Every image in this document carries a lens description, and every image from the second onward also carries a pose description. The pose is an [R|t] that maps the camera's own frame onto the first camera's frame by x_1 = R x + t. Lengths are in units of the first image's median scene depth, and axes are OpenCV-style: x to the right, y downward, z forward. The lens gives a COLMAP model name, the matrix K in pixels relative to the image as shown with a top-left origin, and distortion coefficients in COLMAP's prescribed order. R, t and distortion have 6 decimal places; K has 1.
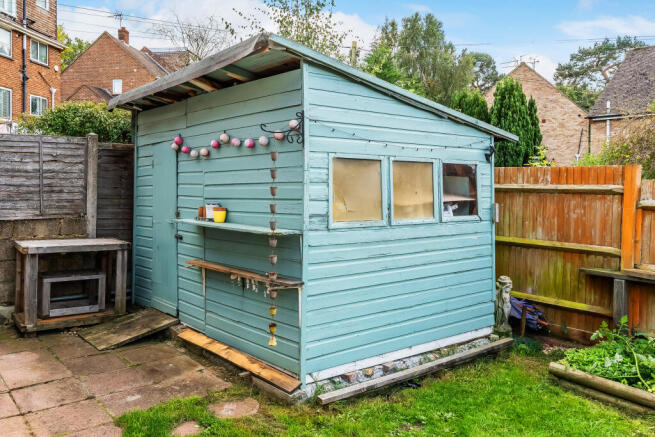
lens RADIAL K [[541.7, 0, 326.5], [0, 541.7, 187.2], [0, 0, 1]] dist [0.001337, 0.003264]
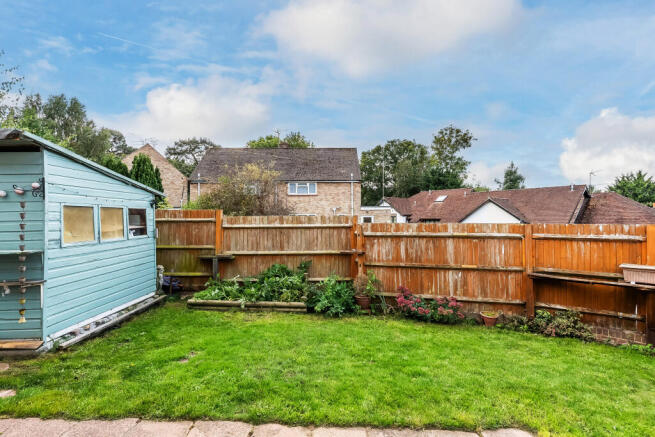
lens RADIAL K [[291.1, 0, 327.5], [0, 291.1, 218.5], [0, 0, 1]] dist [-0.001767, -0.000059]
pose [[0.626198, -0.014846, 0.779522, -0.142983], [0.013307, 0.999877, 0.008354, -0.008160], [-0.779550, 0.005142, 0.626319, -0.175674]]
